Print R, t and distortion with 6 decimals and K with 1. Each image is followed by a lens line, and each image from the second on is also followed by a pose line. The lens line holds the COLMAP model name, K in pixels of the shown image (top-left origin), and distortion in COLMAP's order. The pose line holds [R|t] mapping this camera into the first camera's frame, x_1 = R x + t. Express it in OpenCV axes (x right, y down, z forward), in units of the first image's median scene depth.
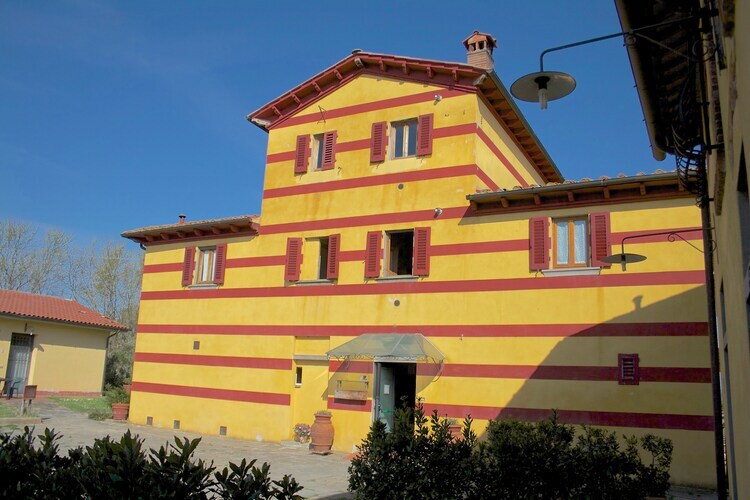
lens RADIAL K [[609.1, 0, 373.3], [0, 609.1, 258.3], [0, 0, 1]] dist [-0.143960, 0.109650]
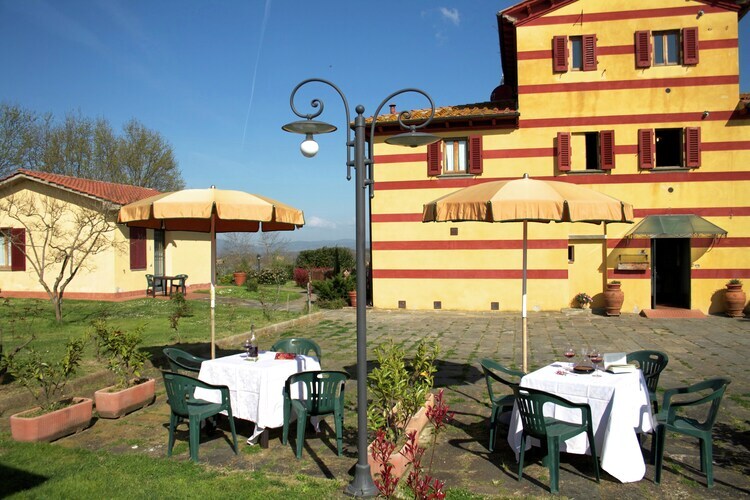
lens RADIAL K [[609.1, 0, 373.3], [0, 609.1, 258.3], [0, 0, 1]] dist [-0.143960, 0.109650]
pose [[0.970520, -0.056280, 0.234359, -0.776706], [0.006161, 0.977831, 0.209307, -0.041197], [-0.240943, -0.201692, 0.949351, -0.007870]]
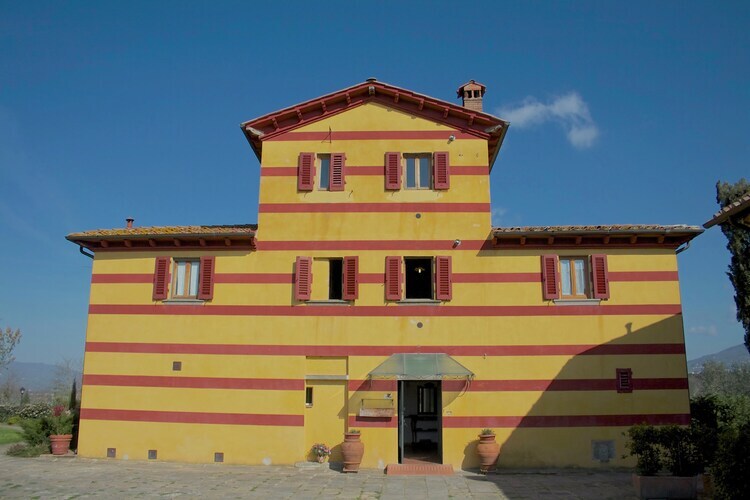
lens RADIAL K [[609.1, 0, 373.3], [0, 609.1, 258.3], [0, 0, 1]] dist [-0.143960, 0.109650]
pose [[0.906997, 0.049808, 0.418181, -0.462805], [-0.048931, 0.998720, -0.012827, -0.024973], [-0.418284, -0.008828, 0.908273, 0.053931]]
